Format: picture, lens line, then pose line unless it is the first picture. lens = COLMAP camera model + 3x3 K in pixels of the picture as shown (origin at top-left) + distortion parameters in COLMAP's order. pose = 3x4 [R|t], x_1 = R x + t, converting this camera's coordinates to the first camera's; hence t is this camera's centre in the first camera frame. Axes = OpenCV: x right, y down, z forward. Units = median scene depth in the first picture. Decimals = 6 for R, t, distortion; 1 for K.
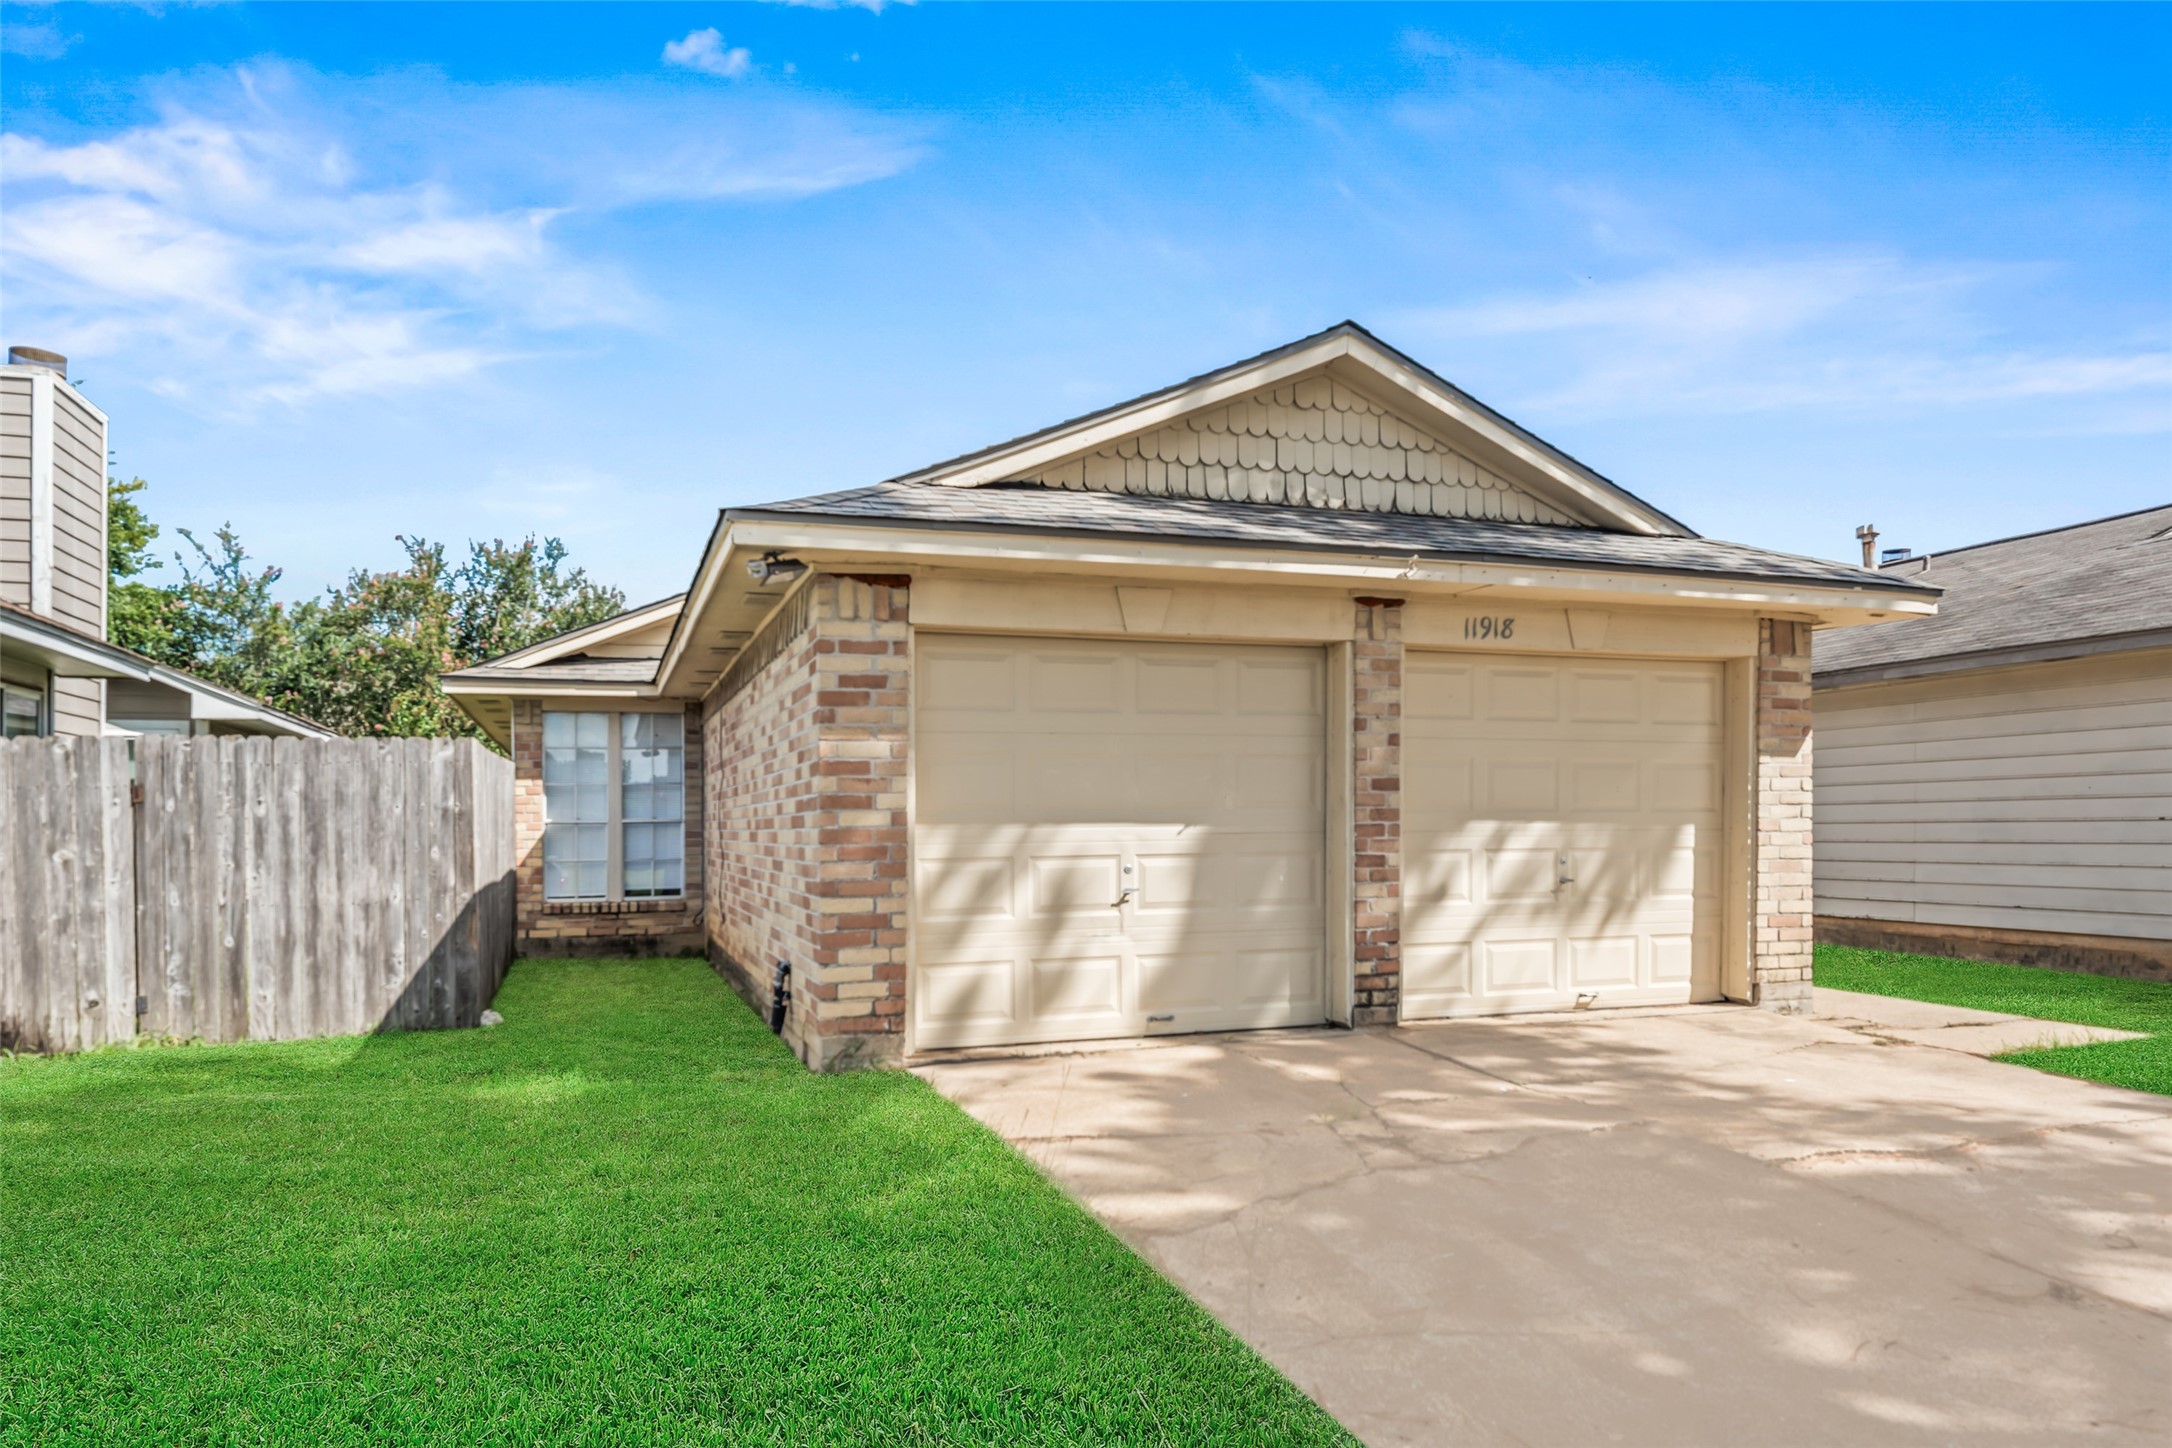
lens RADIAL K [[1443.0, 0, 1058.9], [0, 1443.0, 789.7], [0, 0, 1]] dist [0.012096, 0.000298]
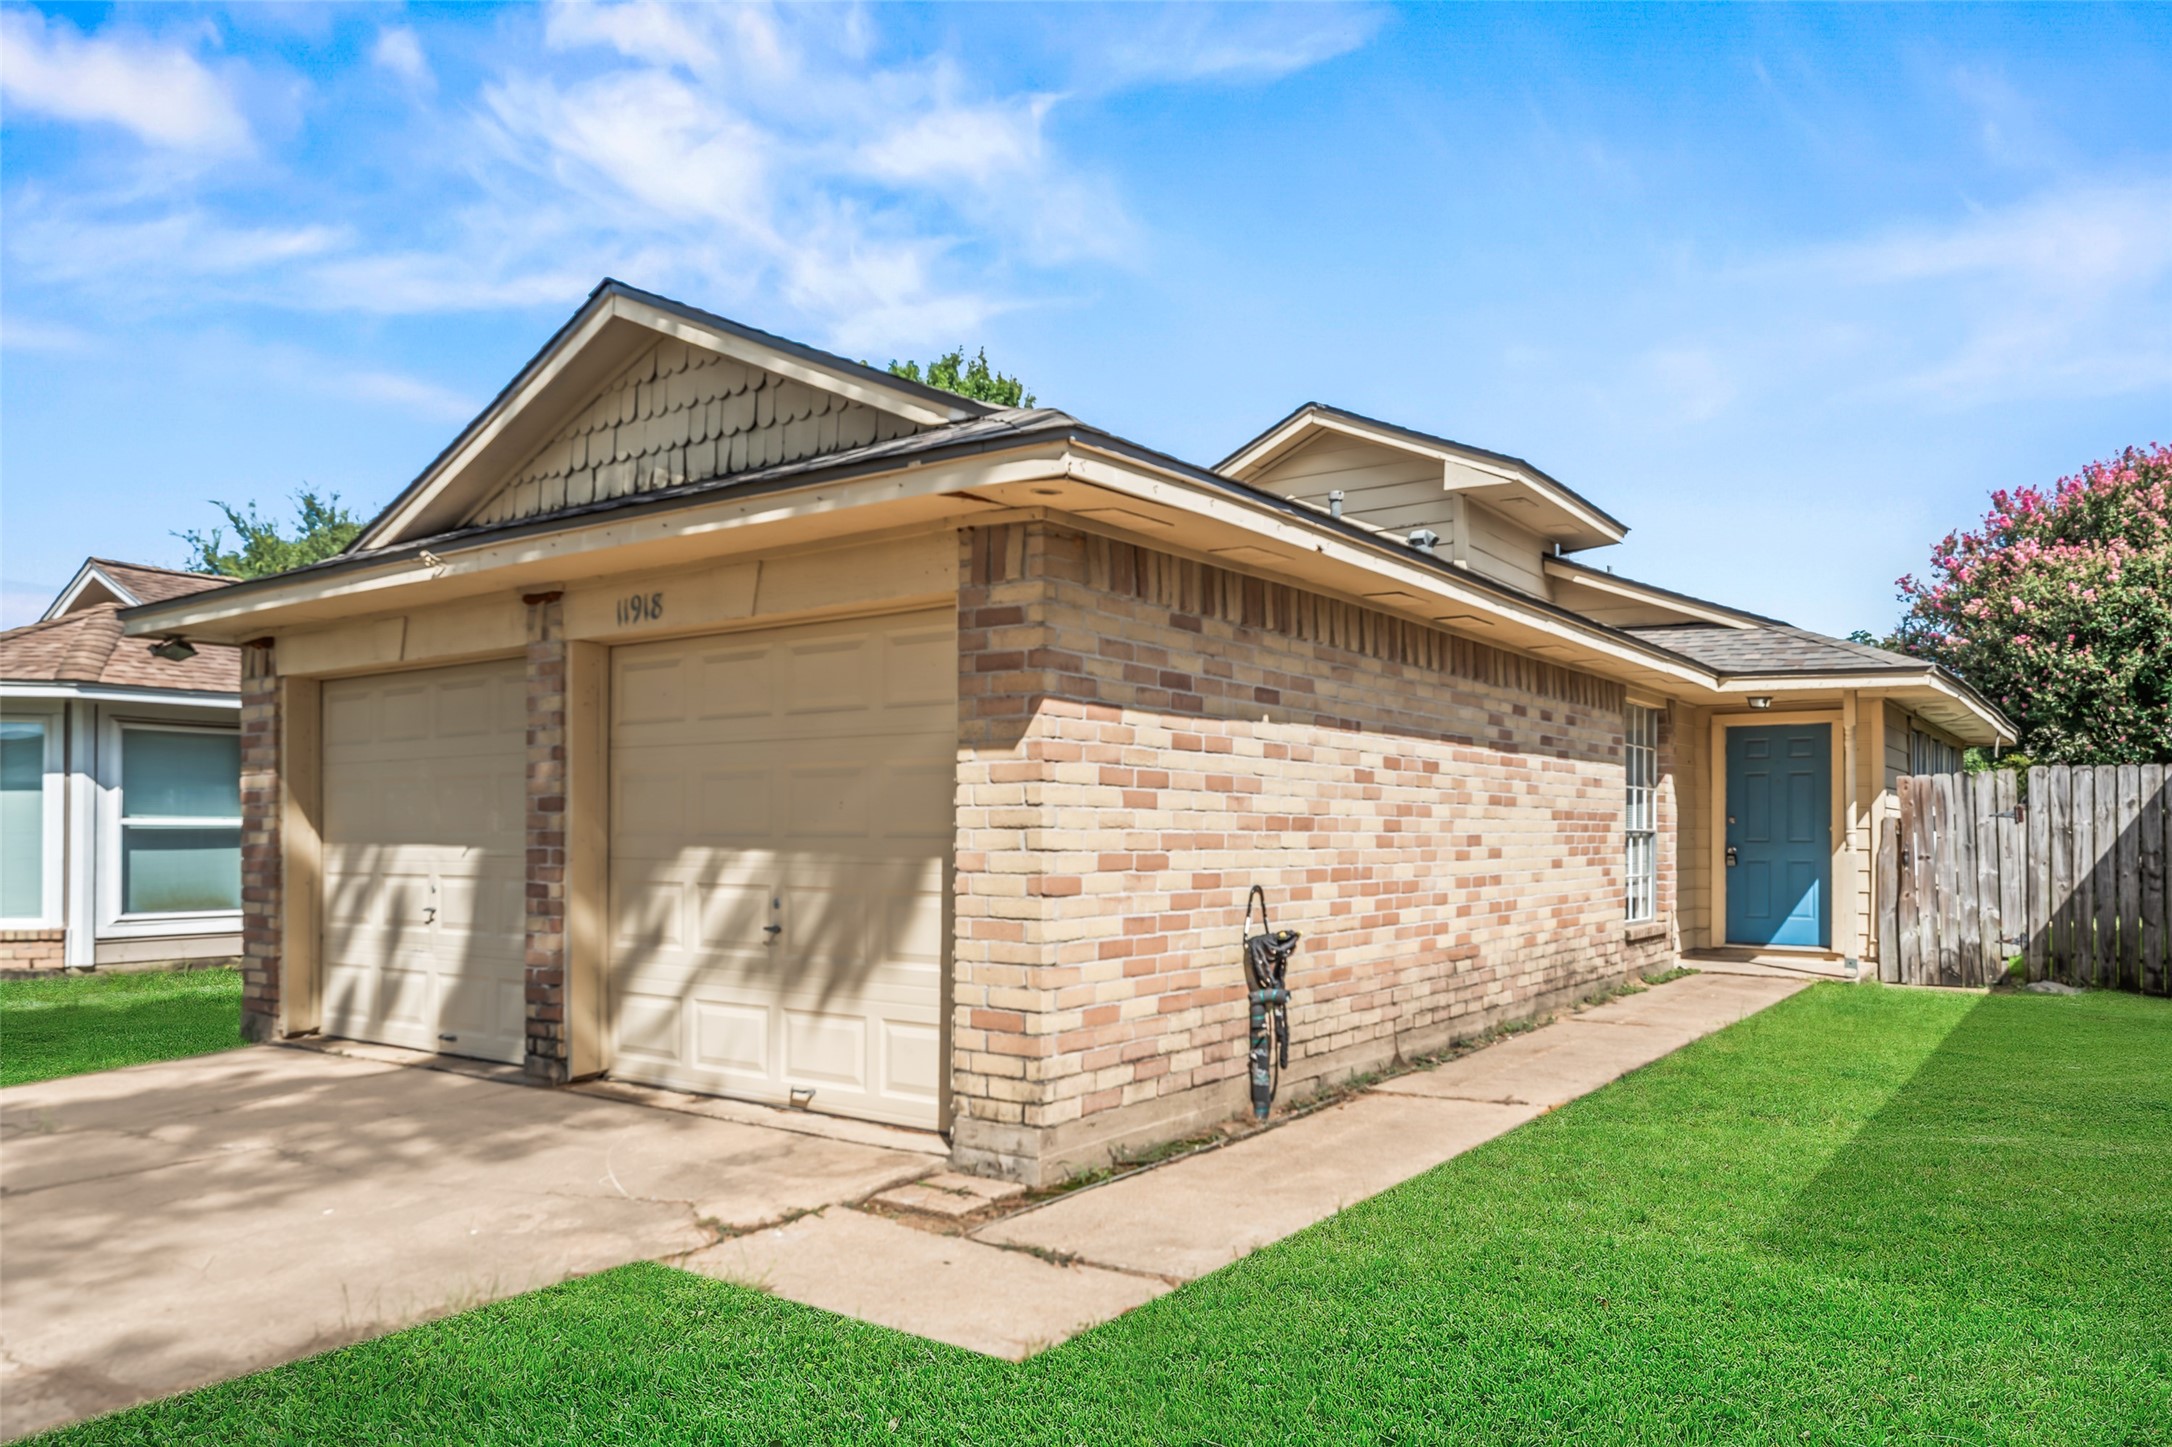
lens RADIAL K [[1431.2, 0, 1087.8], [0, 1431.2, 781.1], [0, 0, 1]] dist [-0.003593, 0.004282]
pose [[0.587872, -0.020969, -0.808682, 1.066357], [0.014250, 0.999777, -0.015565, 0.000295], [0.808829, -0.002374, 0.588040, 0.717870]]
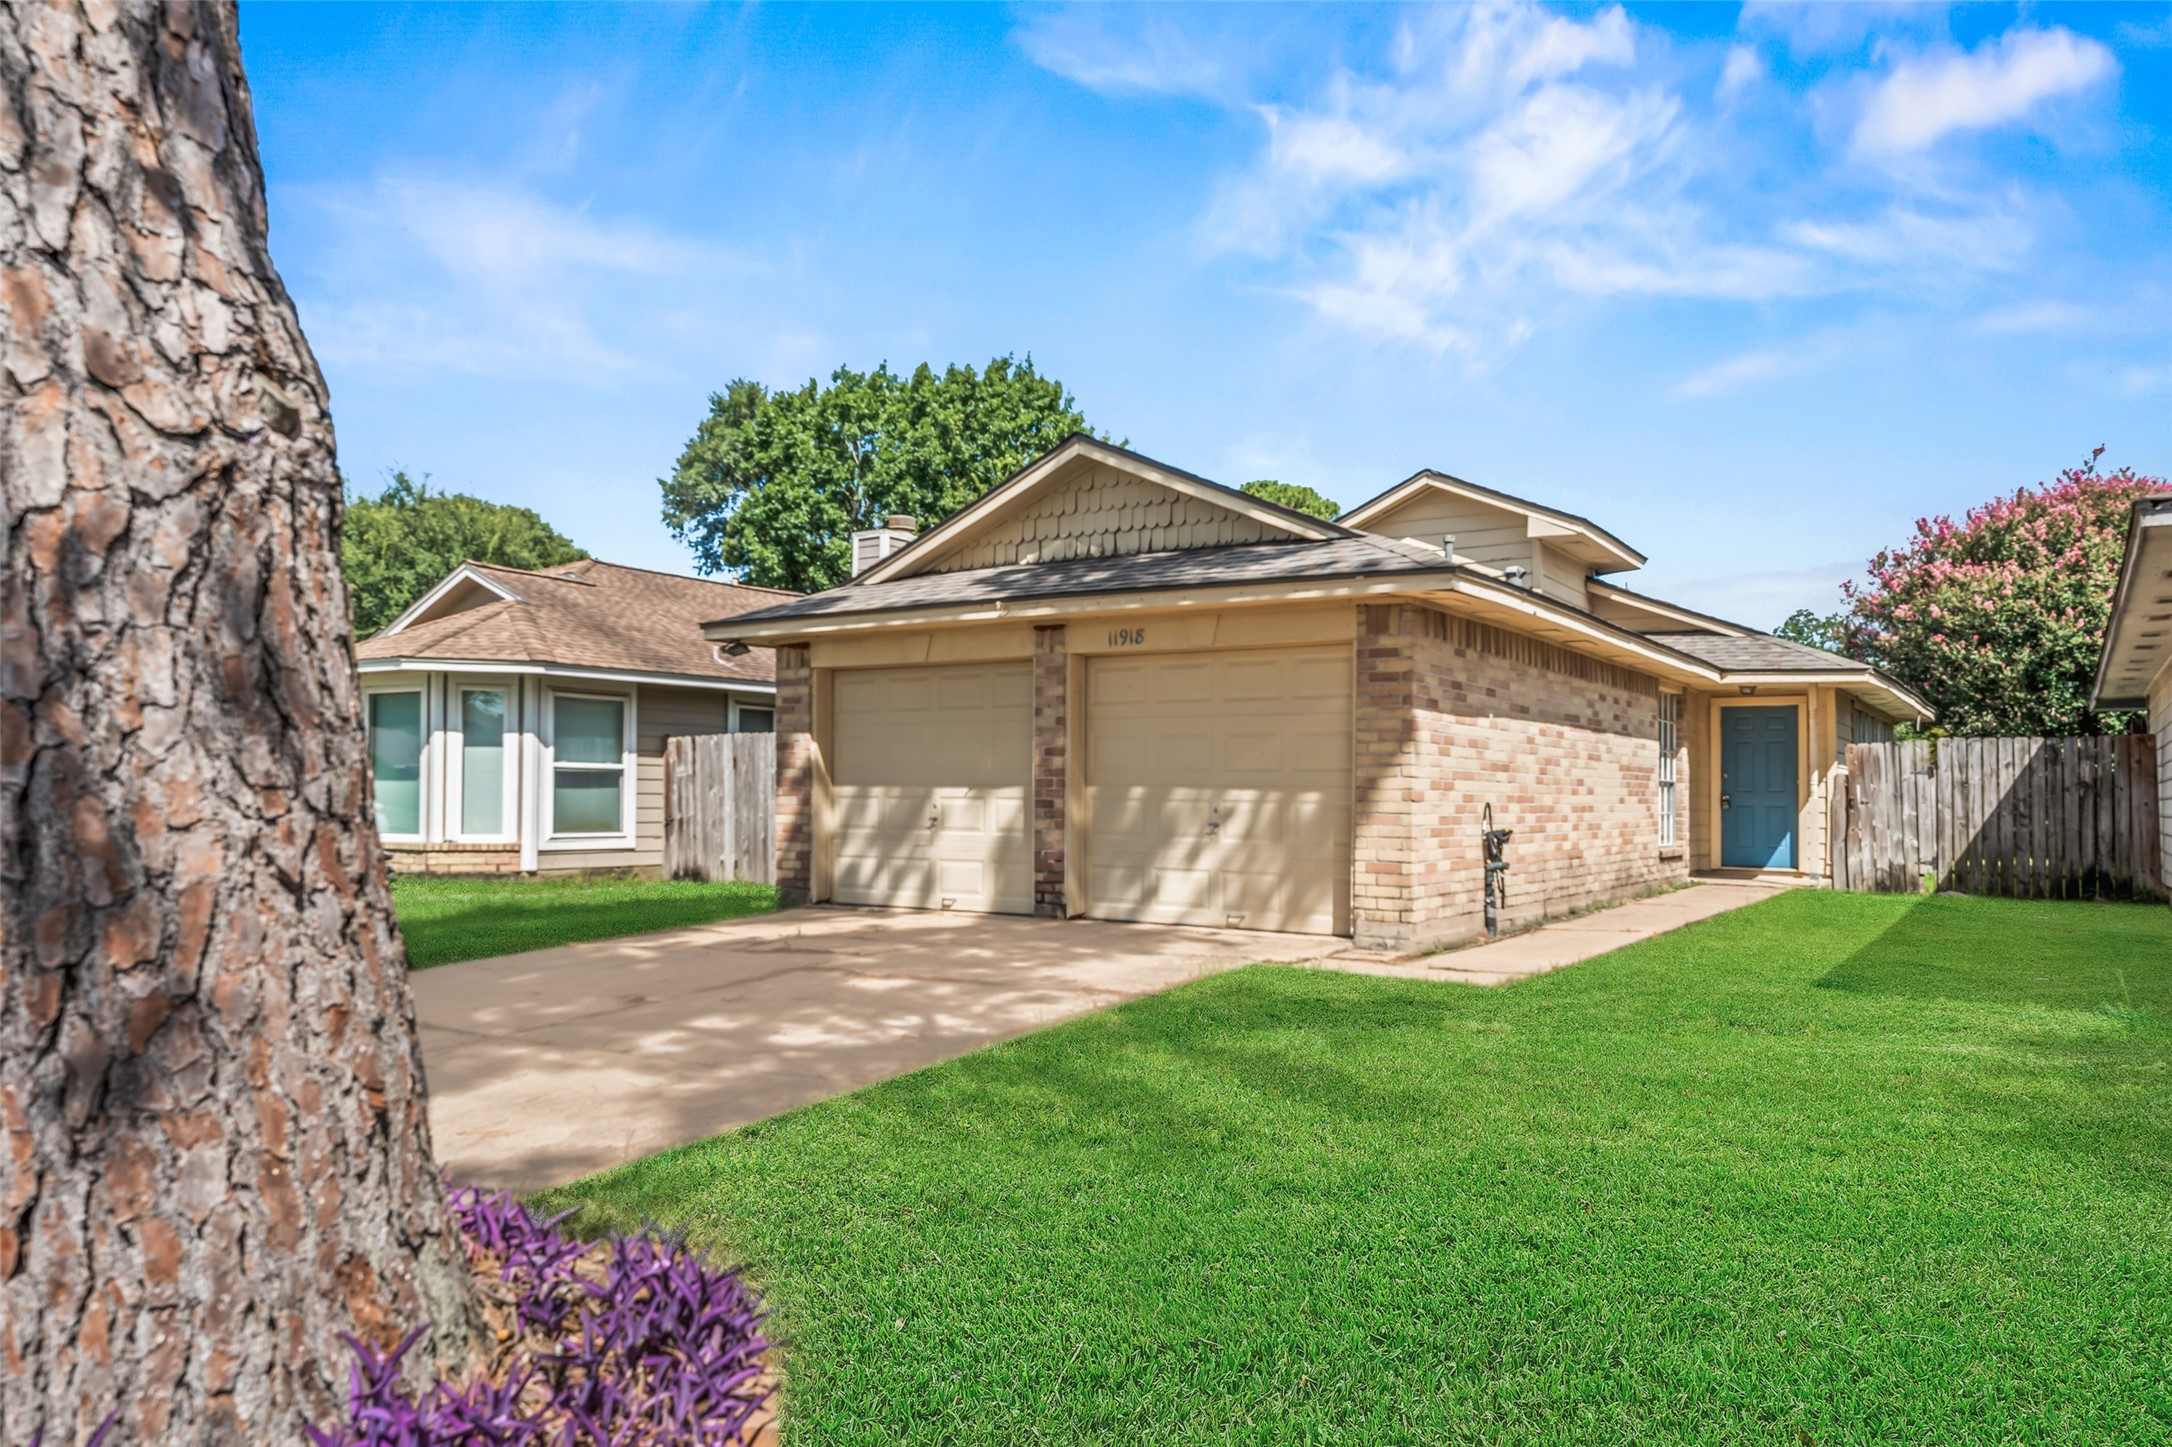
lens RADIAL K [[1431.2, 0, 1079.0], [0, 1431.2, 707.3], [0, 0, 1]] dist [-0.003593, 0.004282]
pose [[0.611512, -0.034876, -0.790466, 1.318121], [0.004673, 0.999170, -0.040469, 0.009246], [0.791221, 0.021054, 0.611168, 0.129506]]
